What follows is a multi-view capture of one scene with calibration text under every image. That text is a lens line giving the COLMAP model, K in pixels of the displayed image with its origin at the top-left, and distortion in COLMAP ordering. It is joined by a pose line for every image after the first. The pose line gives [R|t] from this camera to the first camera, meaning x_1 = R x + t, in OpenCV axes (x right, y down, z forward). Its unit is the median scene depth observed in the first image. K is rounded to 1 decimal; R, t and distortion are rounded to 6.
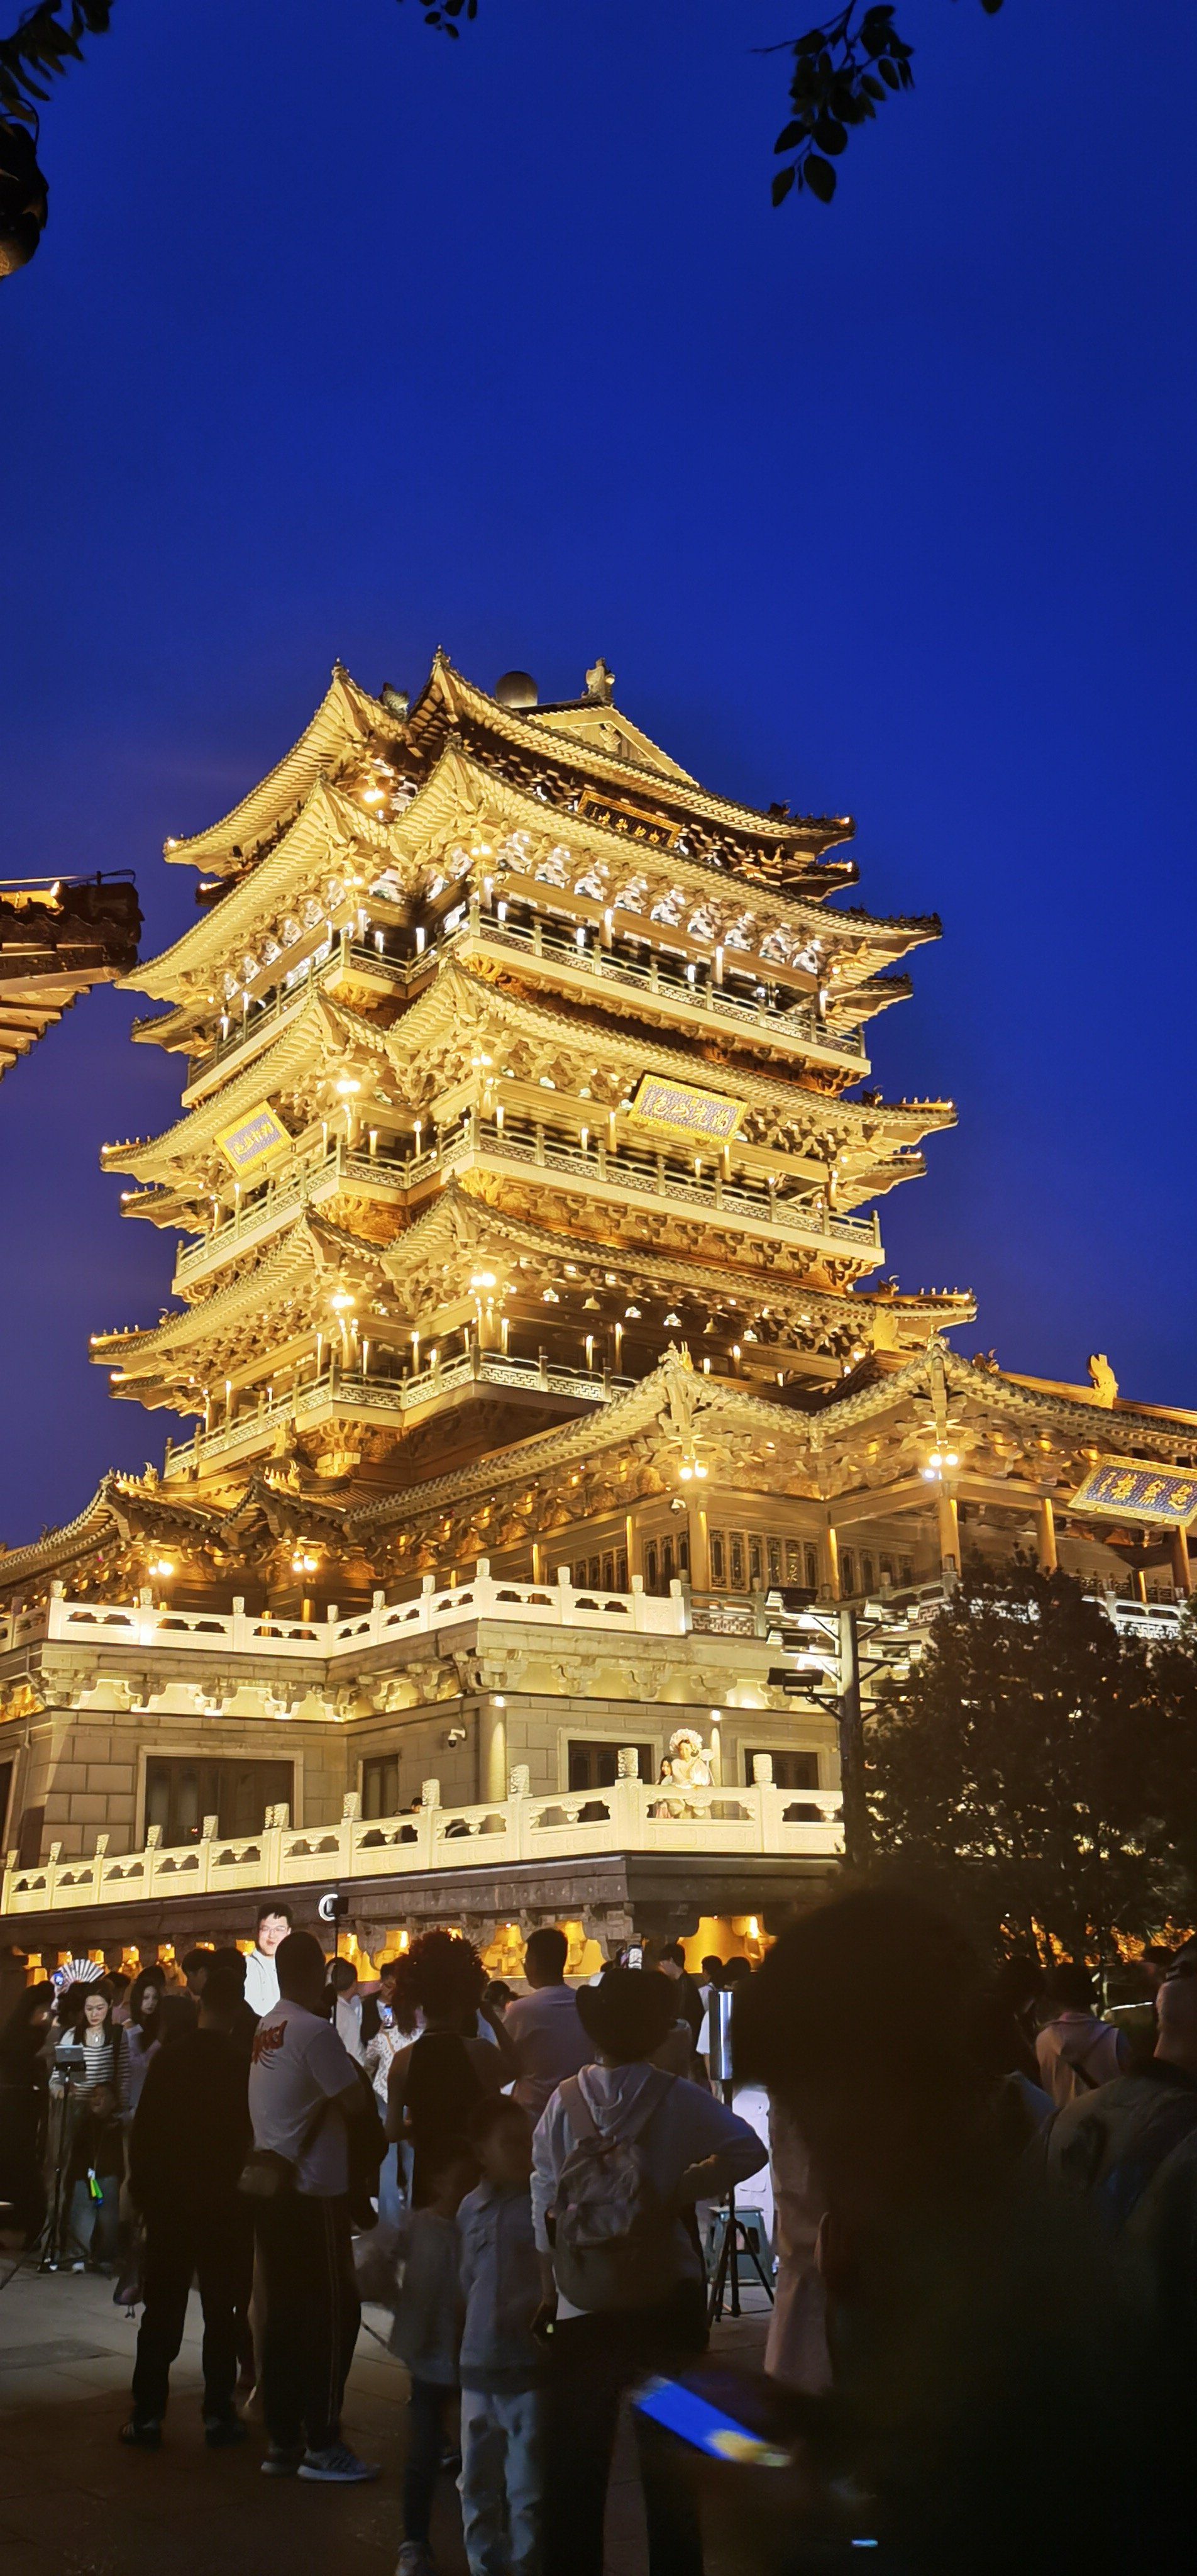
lens RADIAL K [[1982.7, 0, 585.7], [0, 1982.7, 1279.6], [0, 0, 1]] dist [0.038677, -0.000322]
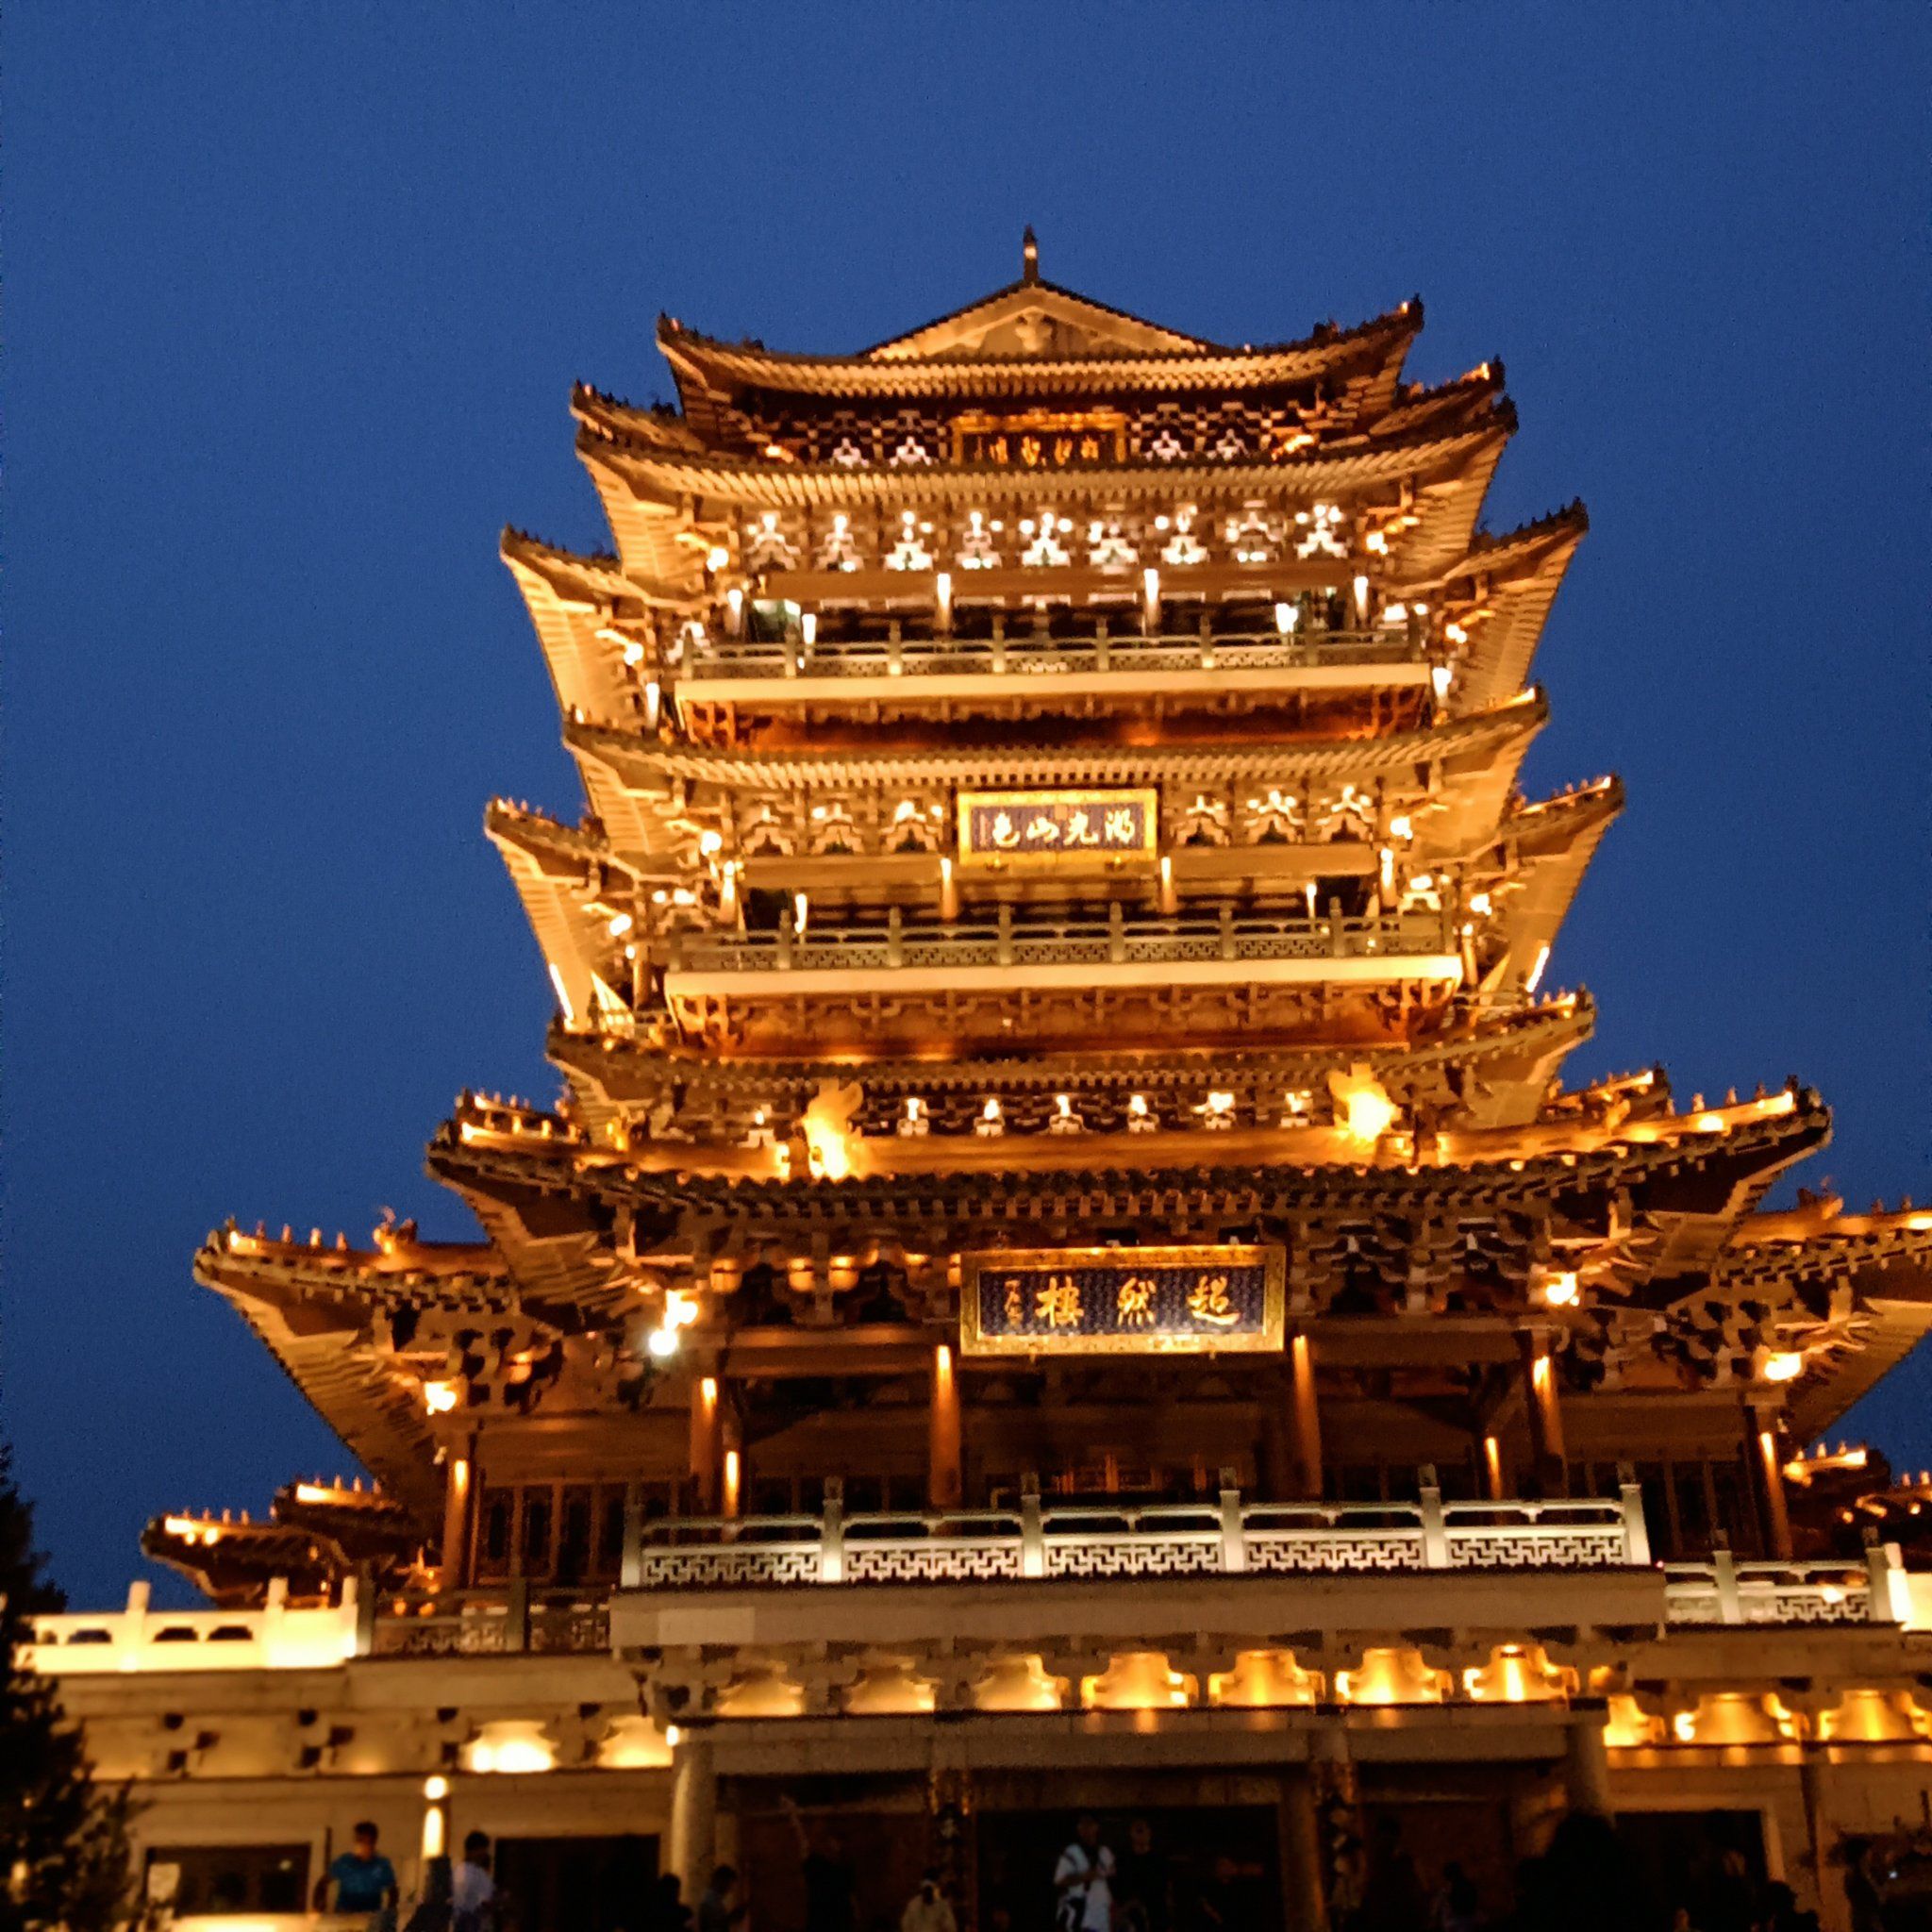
lens RADIAL K [[2544.9, 0, 986.7], [0, 2544.9, 992.8], [0, 0, 1]] dist [0.093546, 0.000000]
pose [[0.807874, -0.239154, -0.538650, 0.459817], [0.192175, 0.970909, -0.142845, 0.081835], [0.557142, 0.011886, 0.830332, 0.272483]]
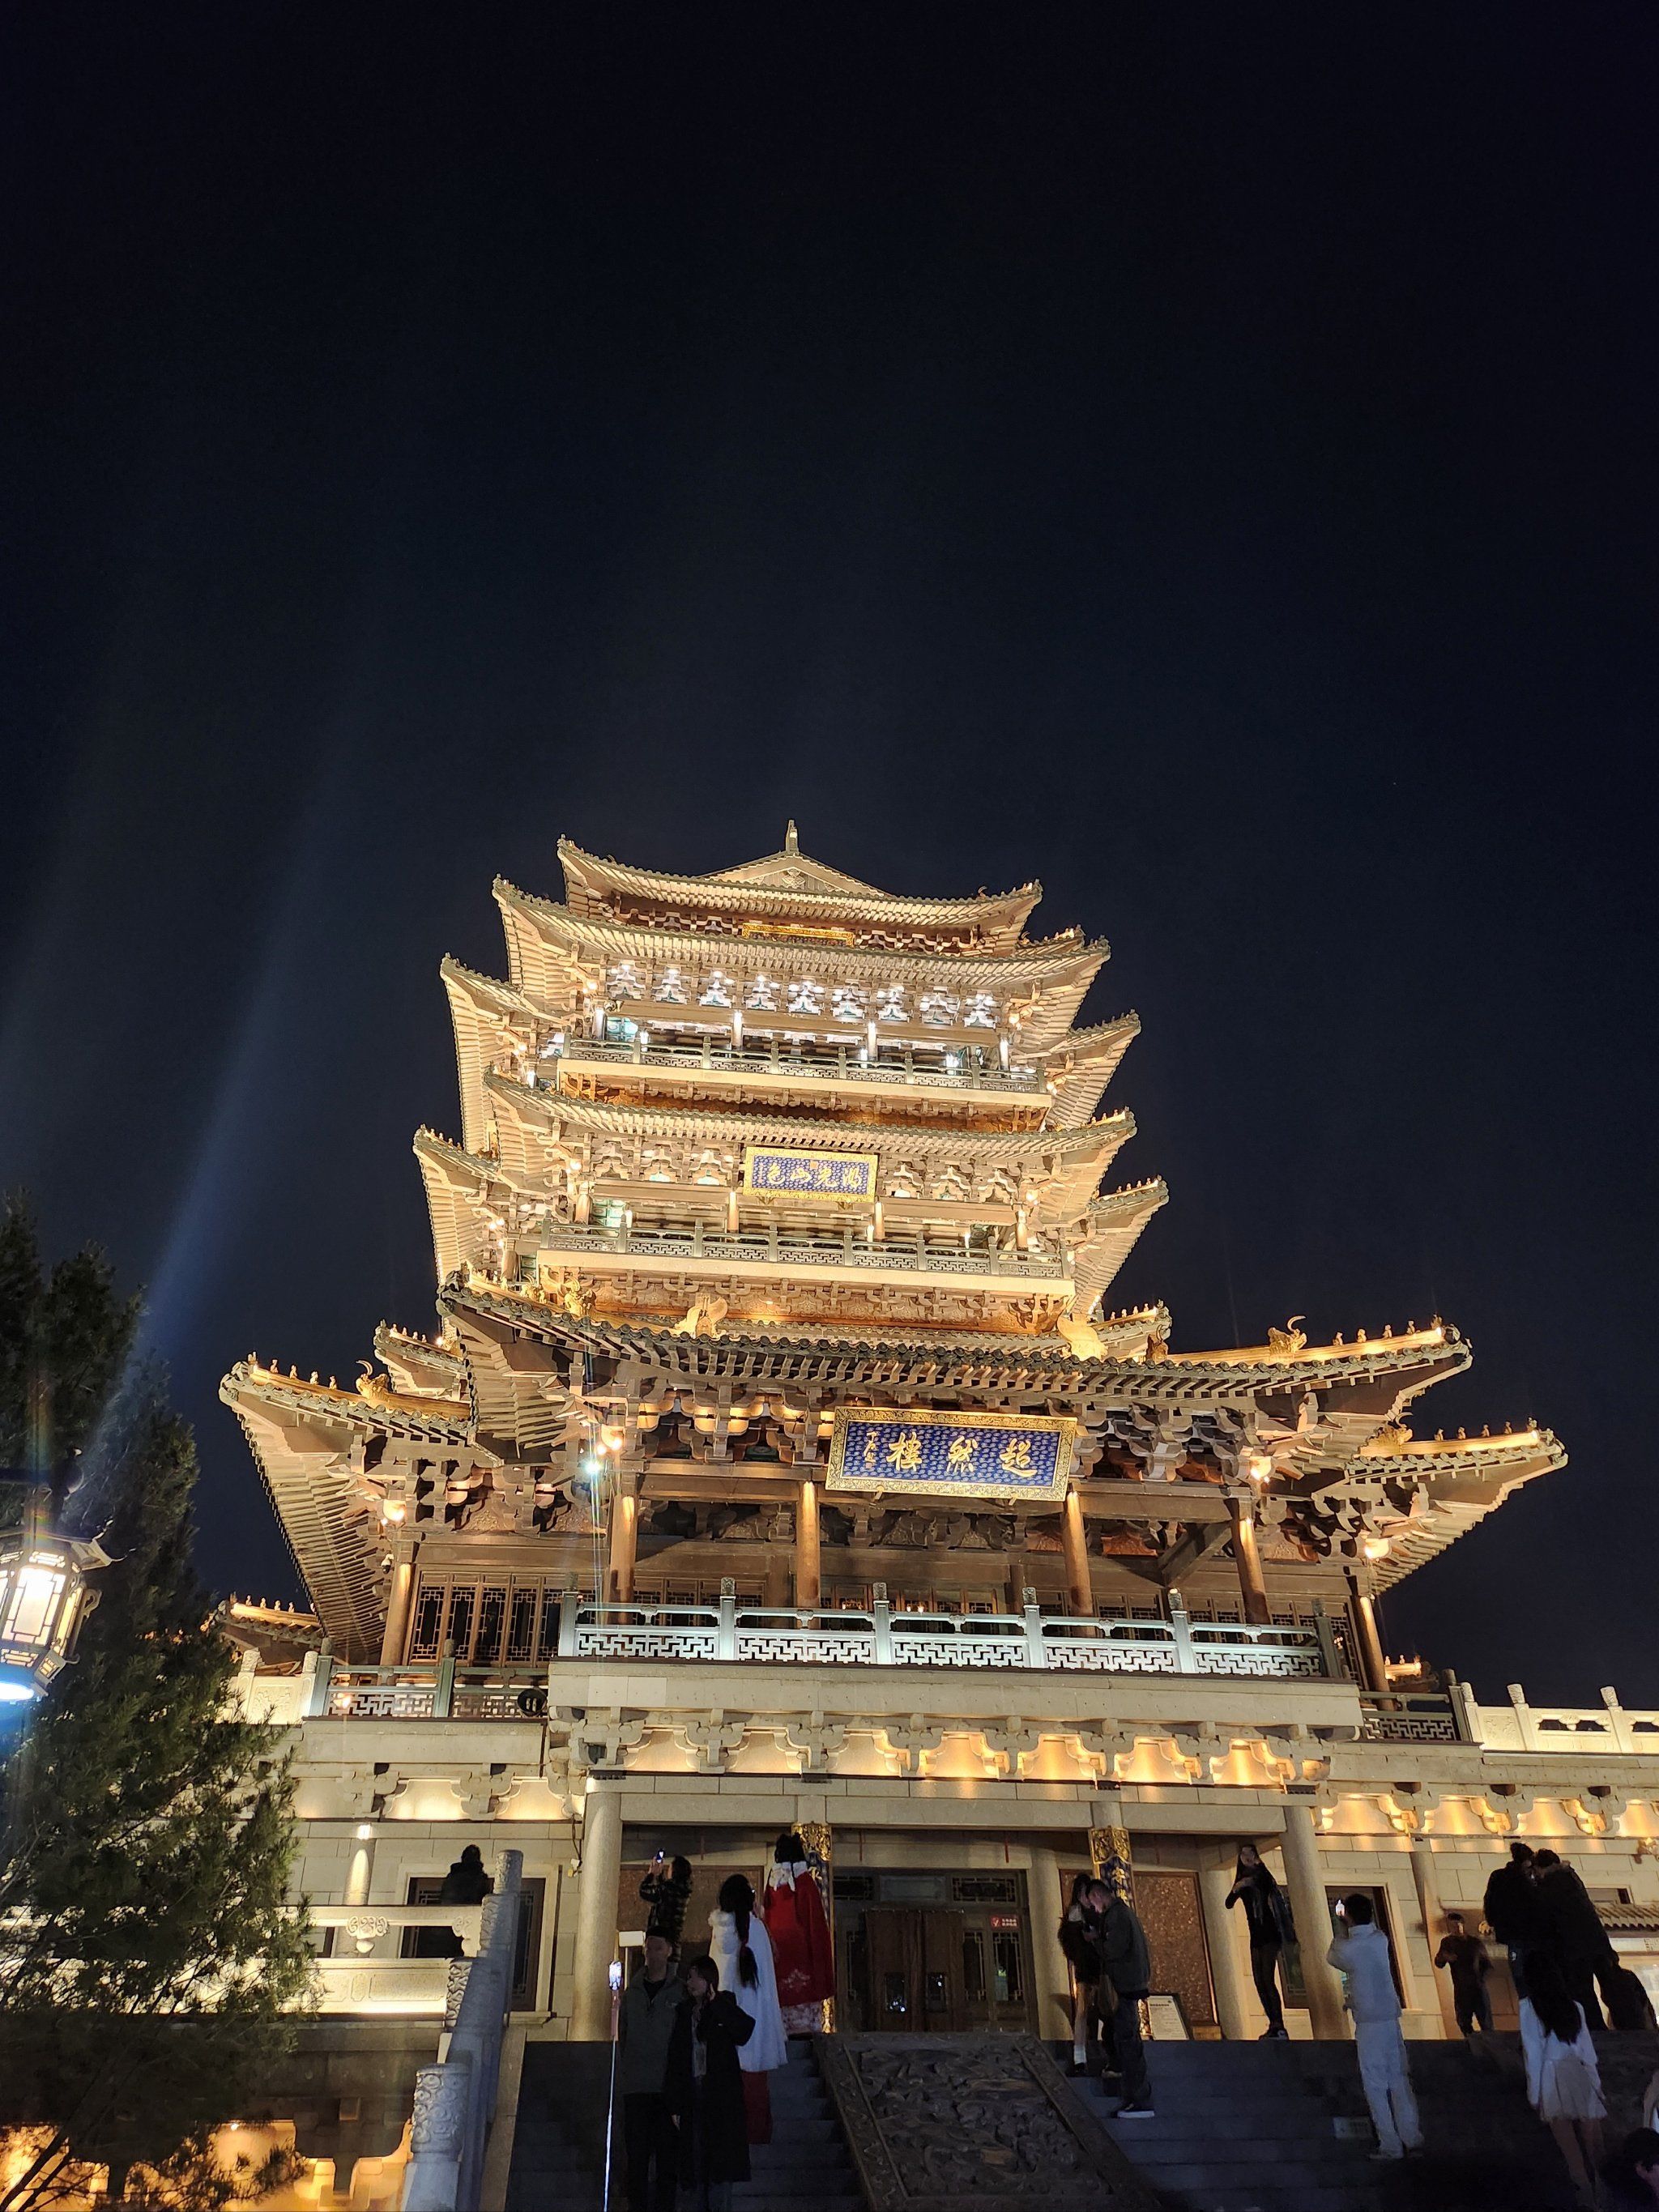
lens RADIAL K [[1515.8, 0, 816.4], [0, 1515.8, 1111.8], [0, 0, 1]] dist [0.061583, -0.007686]
pose [[0.886661, -0.250661, -0.388590, 0.342890], [0.140924, 0.946836, -0.289208, 0.099542], [0.440424, 0.201668, 0.874847, 0.322903]]
